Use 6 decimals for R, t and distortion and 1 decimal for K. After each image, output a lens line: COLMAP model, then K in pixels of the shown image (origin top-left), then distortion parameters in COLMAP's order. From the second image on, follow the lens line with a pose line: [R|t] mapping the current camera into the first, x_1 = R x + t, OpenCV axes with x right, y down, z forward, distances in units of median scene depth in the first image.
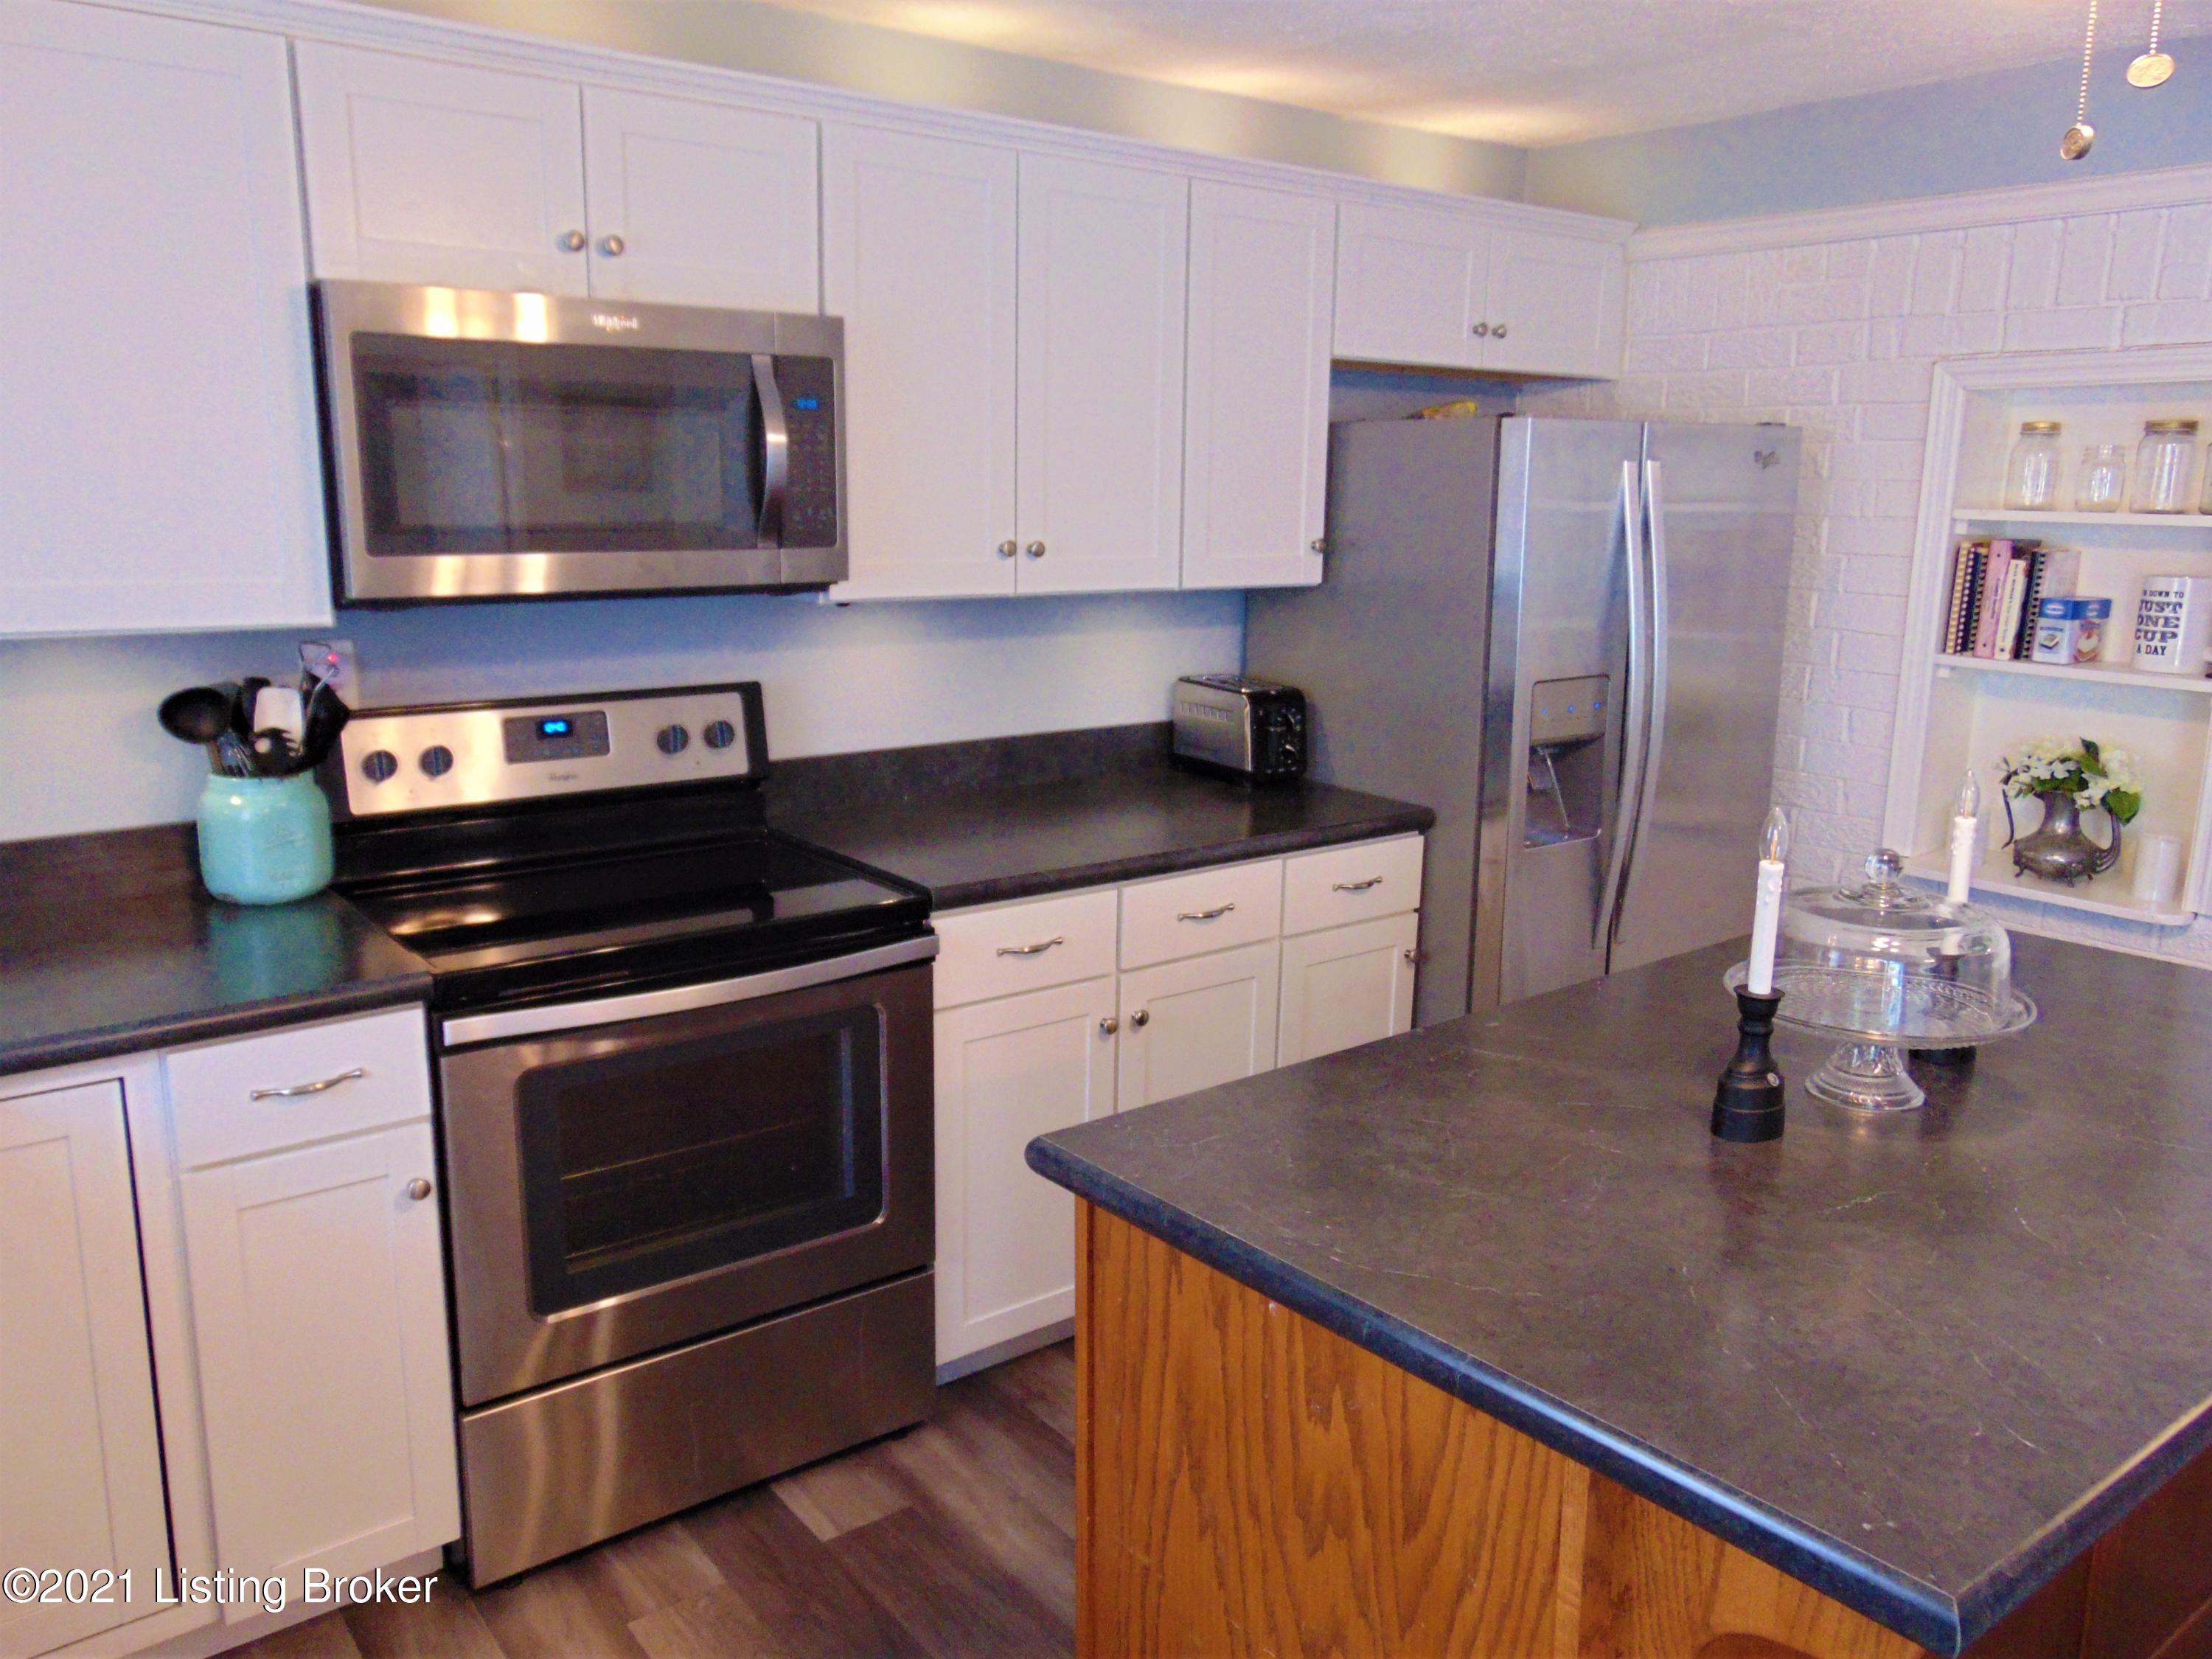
lens RADIAL K [[1683.2, 0, 1106.0], [0, 1683.2, 829.5], [0, 0, 1]] dist [-0.042620, 0.069338]
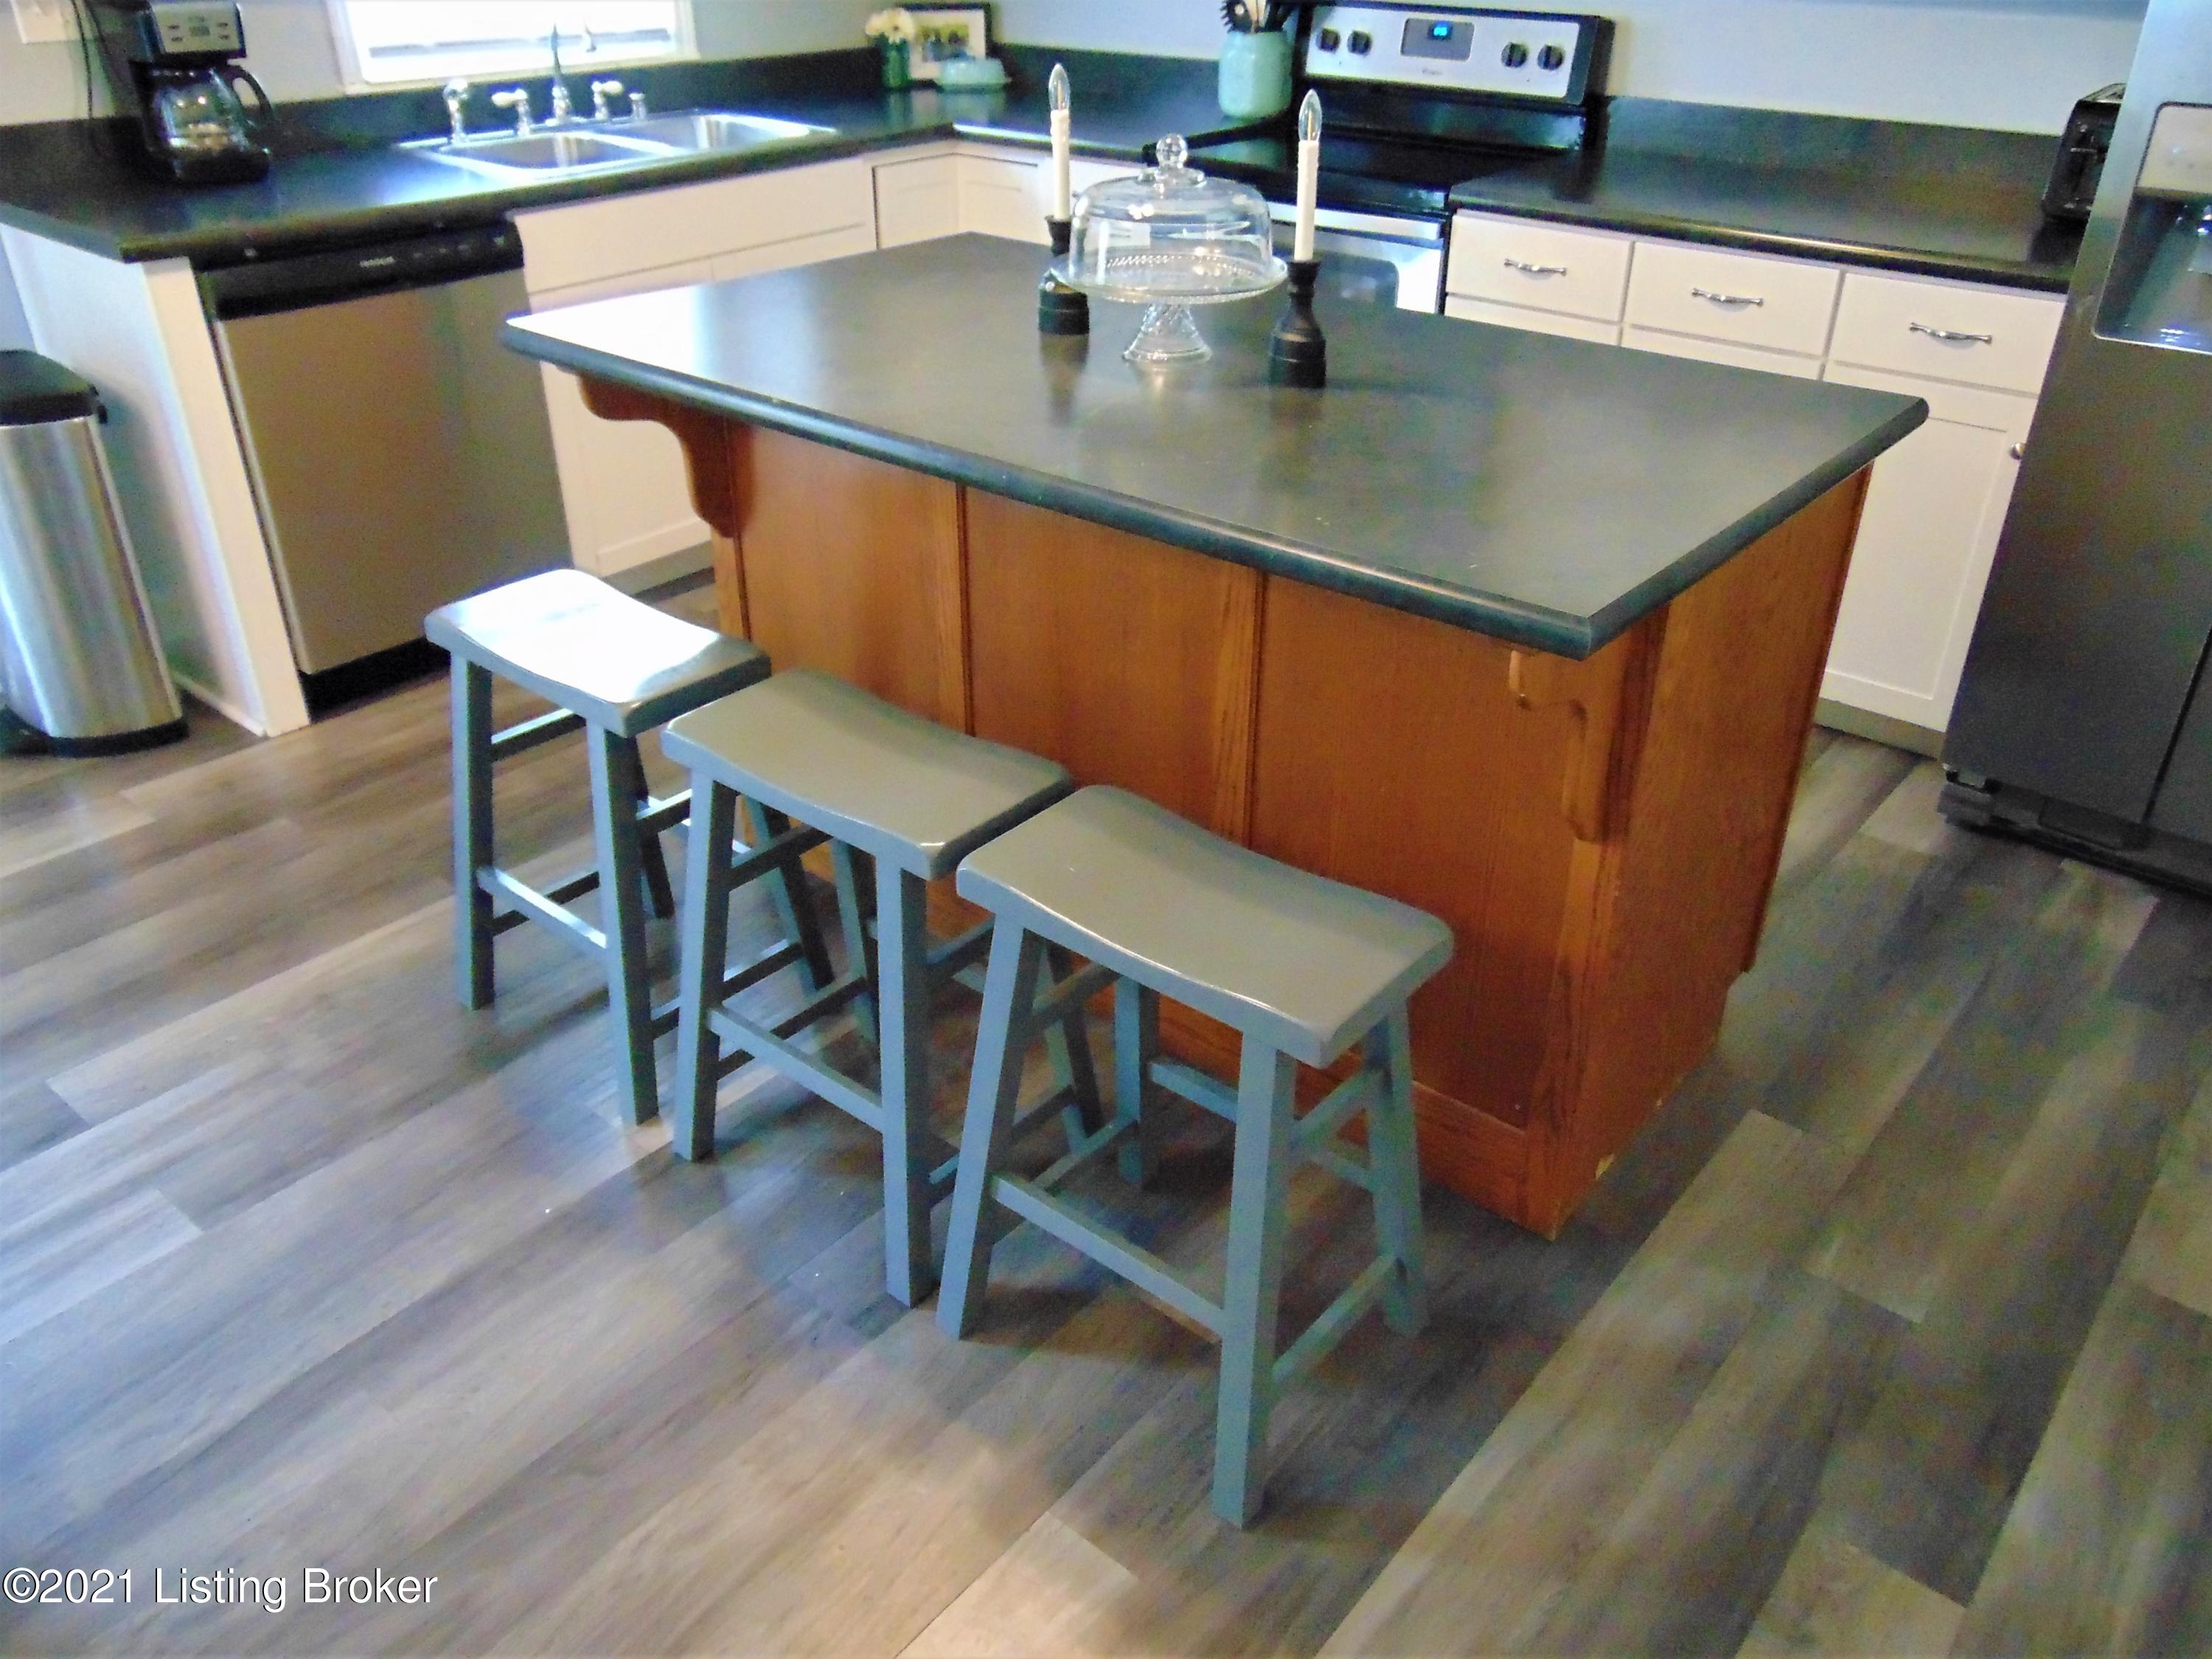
lens RADIAL K [[1699.7, 0, 1106.0], [0, 1699.7, 829.5], [0, 0, 1]] dist [-0.045338, 0.071403]
pose [[0.224701, 0.478574, -0.848809, 0.895796], [-0.212180, 0.874213, 0.436729, -0.030400], [0.951046, 0.081967, 0.297980, 0.337964]]
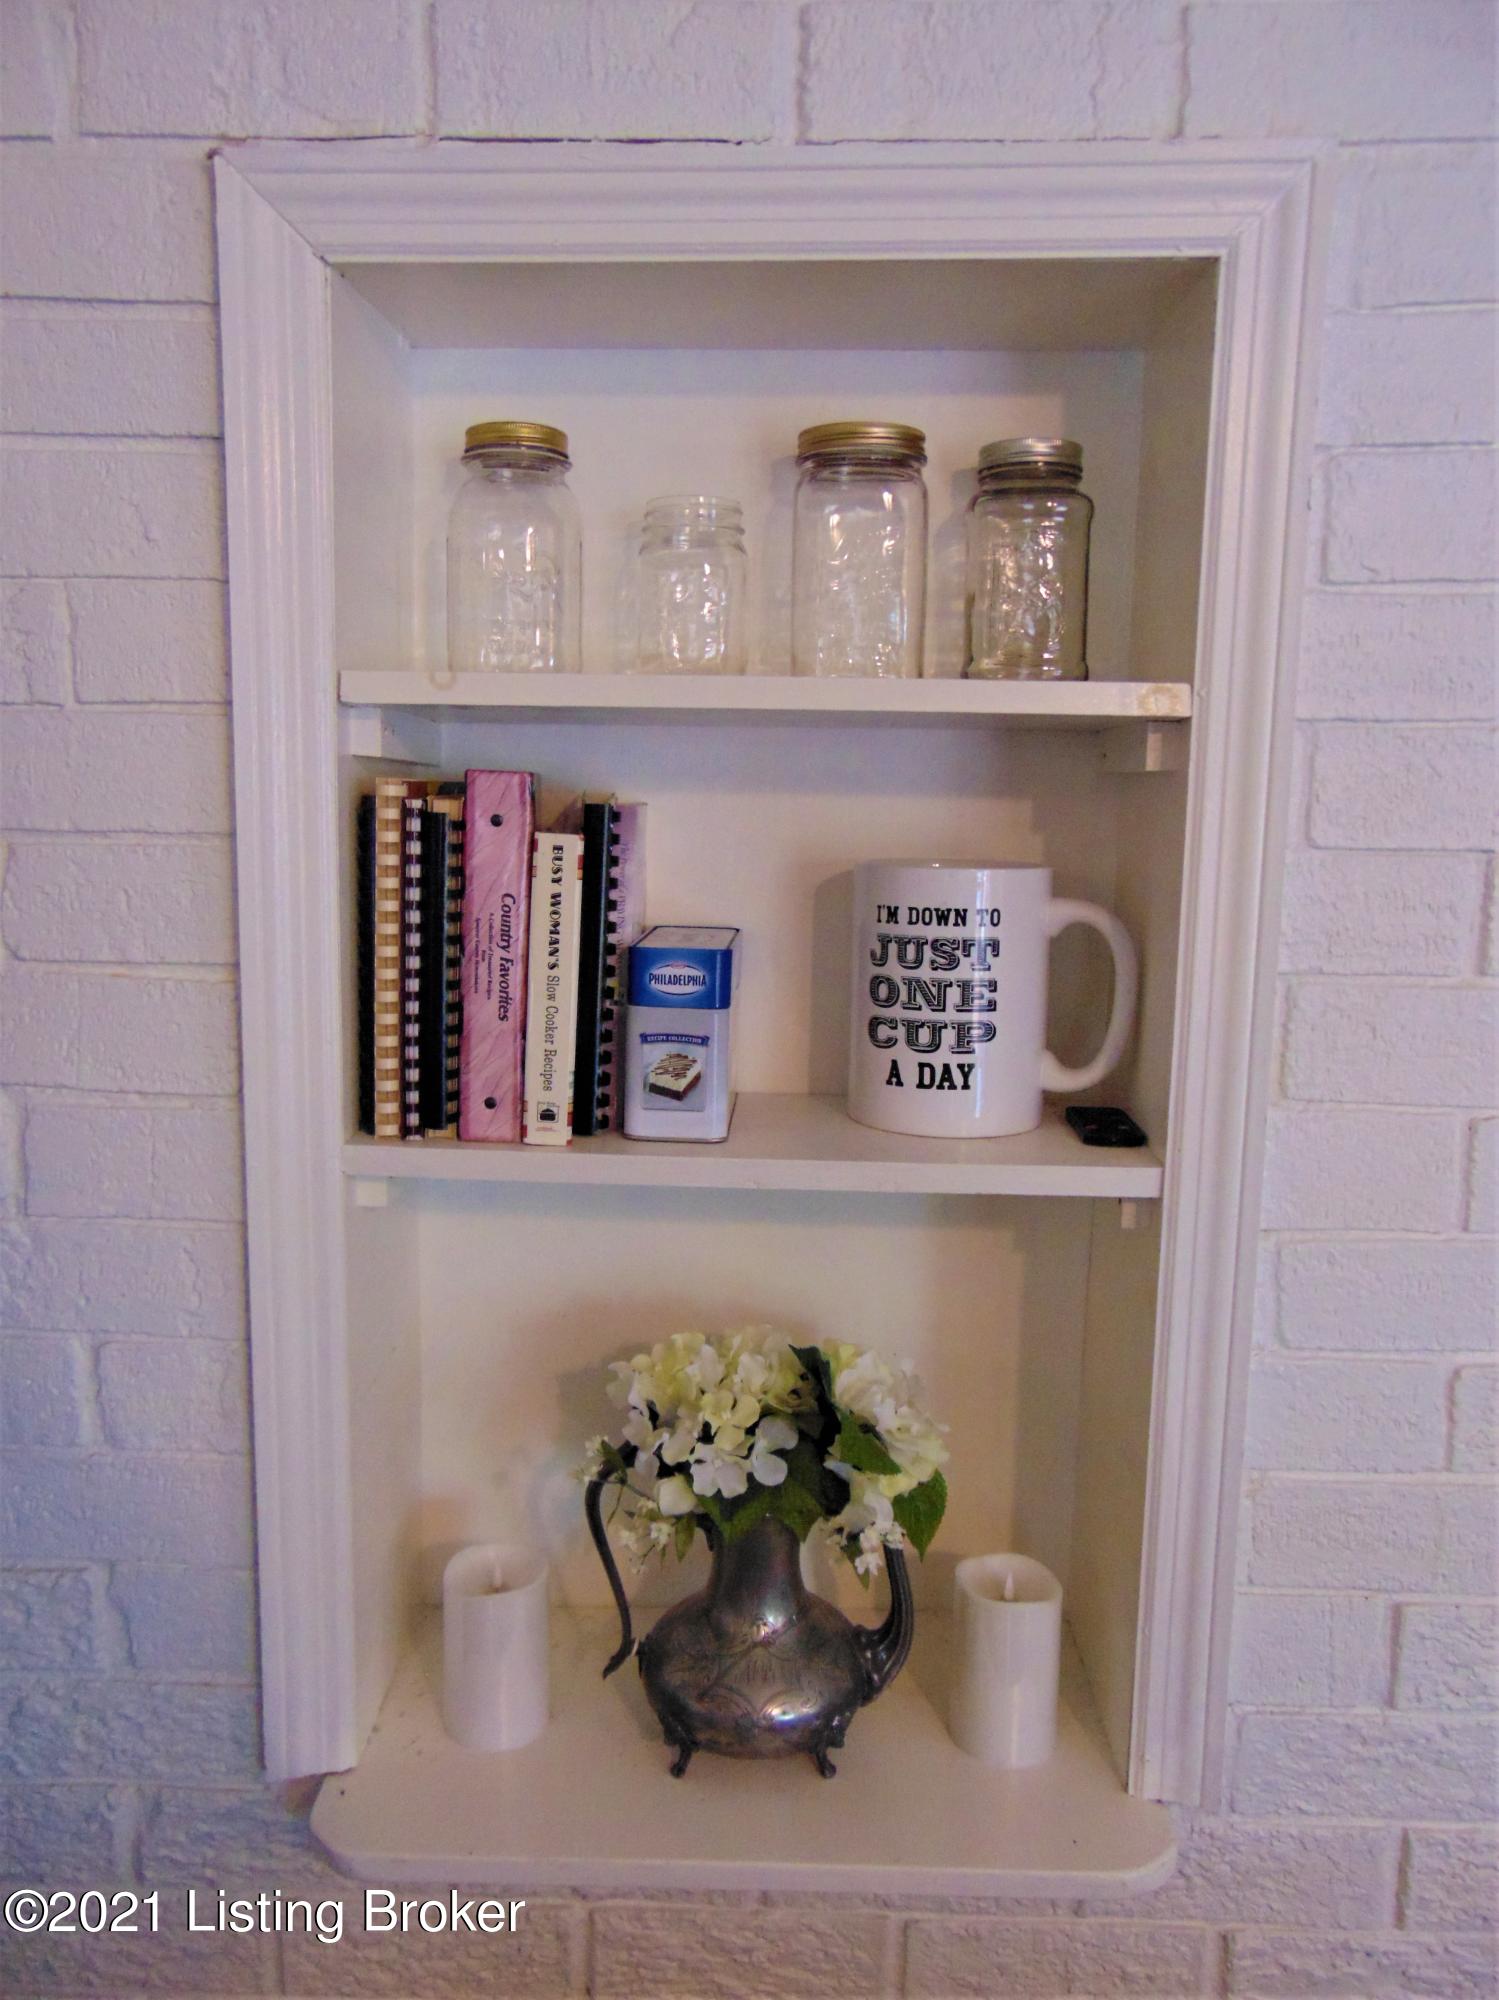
lens RADIAL K [[1536.8, 0, 749.5], [0, 1536.8, 1000.0], [0, 0, 1]] dist [-0.045338, 0.071403]
pose [[0.628748, -0.113080, 0.769343, 0.349928], [0.156937, 0.987464, 0.016882, -0.132222], [-0.761608, 0.110124, 0.638613, 0.809011]]
